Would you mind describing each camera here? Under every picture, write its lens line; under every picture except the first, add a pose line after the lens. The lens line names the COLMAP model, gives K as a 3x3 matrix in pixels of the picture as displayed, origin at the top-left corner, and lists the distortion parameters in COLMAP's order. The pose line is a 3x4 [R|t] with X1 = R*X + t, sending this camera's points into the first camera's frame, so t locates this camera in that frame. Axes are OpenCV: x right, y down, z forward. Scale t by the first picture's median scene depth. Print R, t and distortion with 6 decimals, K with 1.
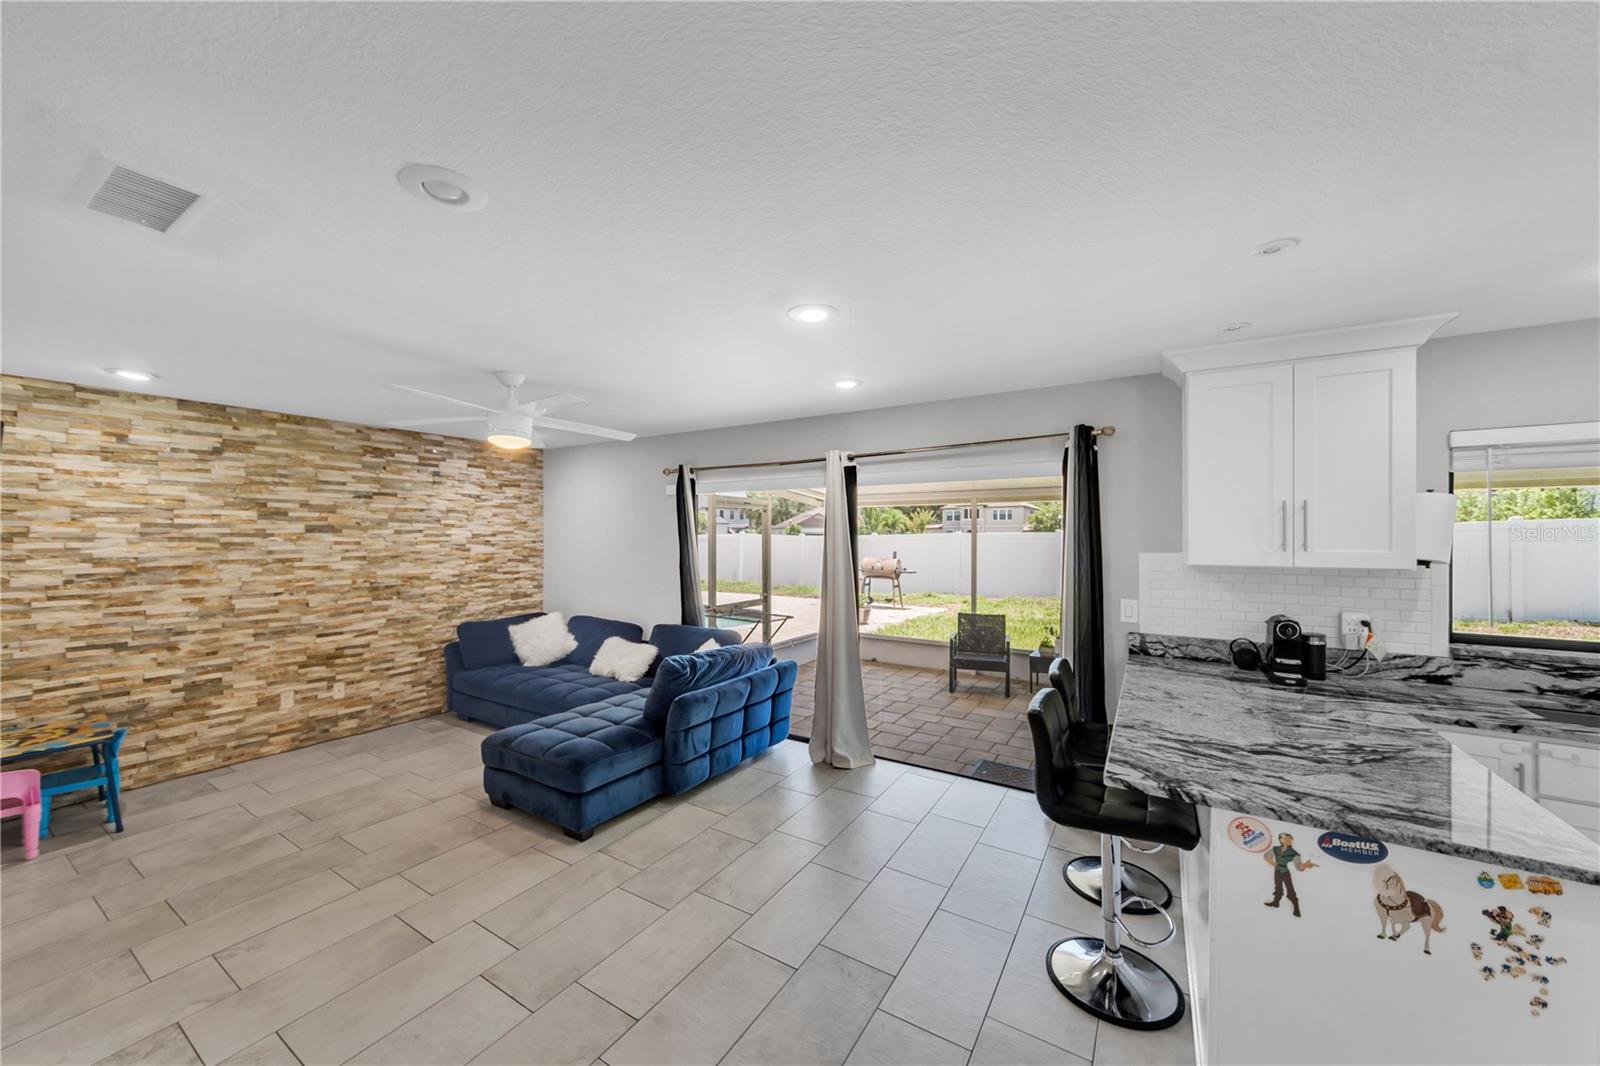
lens RADIAL K [[573.9, 0, 804.1], [0, 573.9, 537.6], [0, 0, 1]] dist [-0.000164, 0.000136]
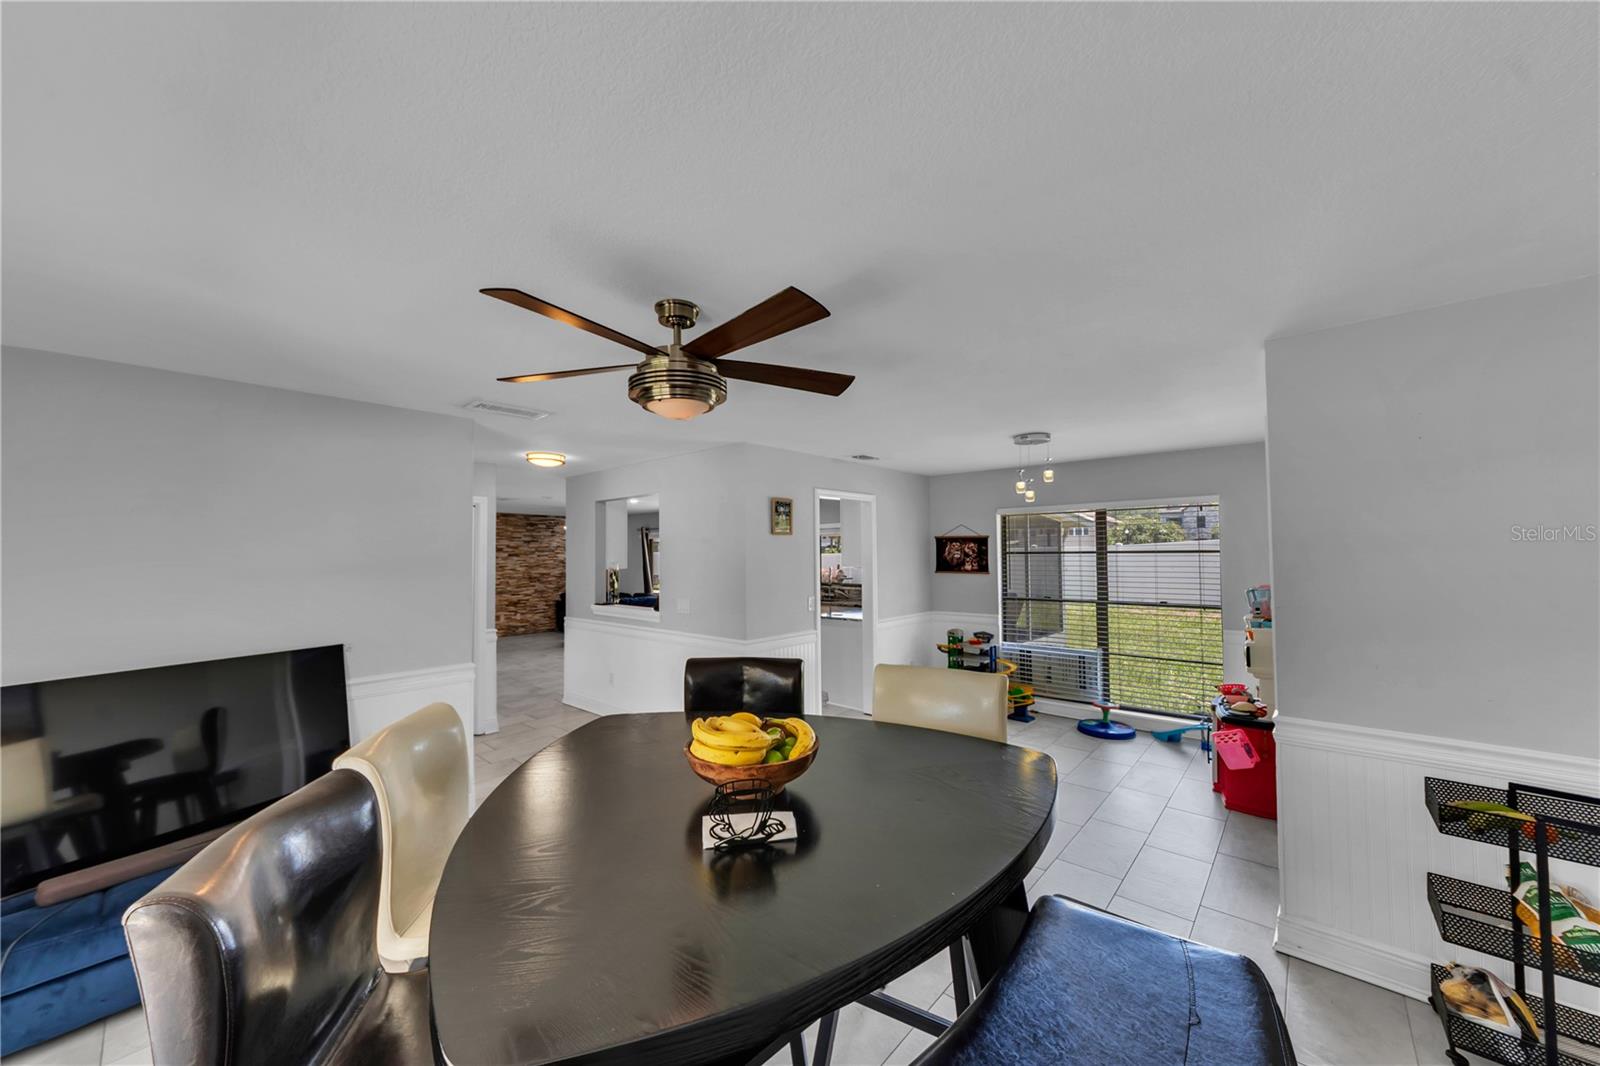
lens RADIAL K [[573.9, 0, 804.1], [0, 573.9, 537.6], [0, 0, 1]] dist [-0.000164, 0.000136]
pose [[0.984103, -0.017010, -0.176782, 1.177854], [0.011883, 0.999479, -0.030024, 0.000032], [0.177200, 0.027446, 0.983792, -1.694547]]
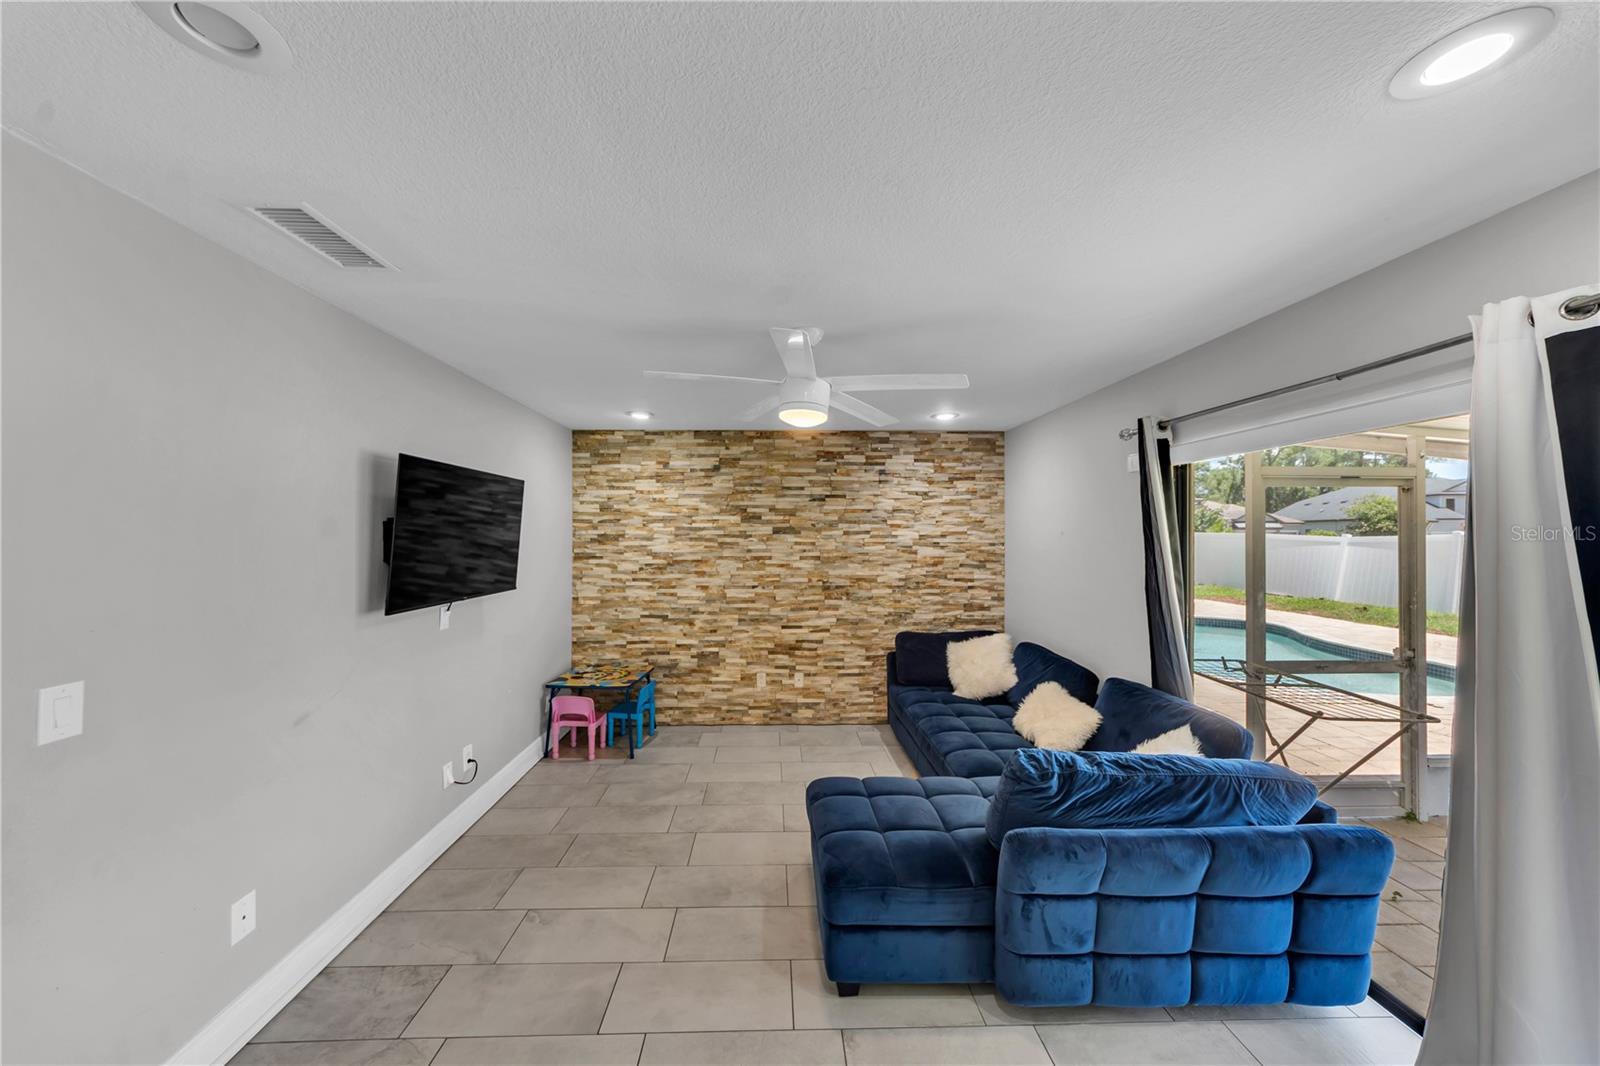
lens RADIAL K [[585.3, 0, 784.5], [0, 585.3, 533.2], [0, 0, 1]] dist [-0.001438, -0.000229]
pose [[0.546139, -0.003318, -0.837688, 0.122588], [-0.003910, 0.999971, -0.006510, -0.003395], [0.837686, 0.006831, 0.546110, 0.462890]]
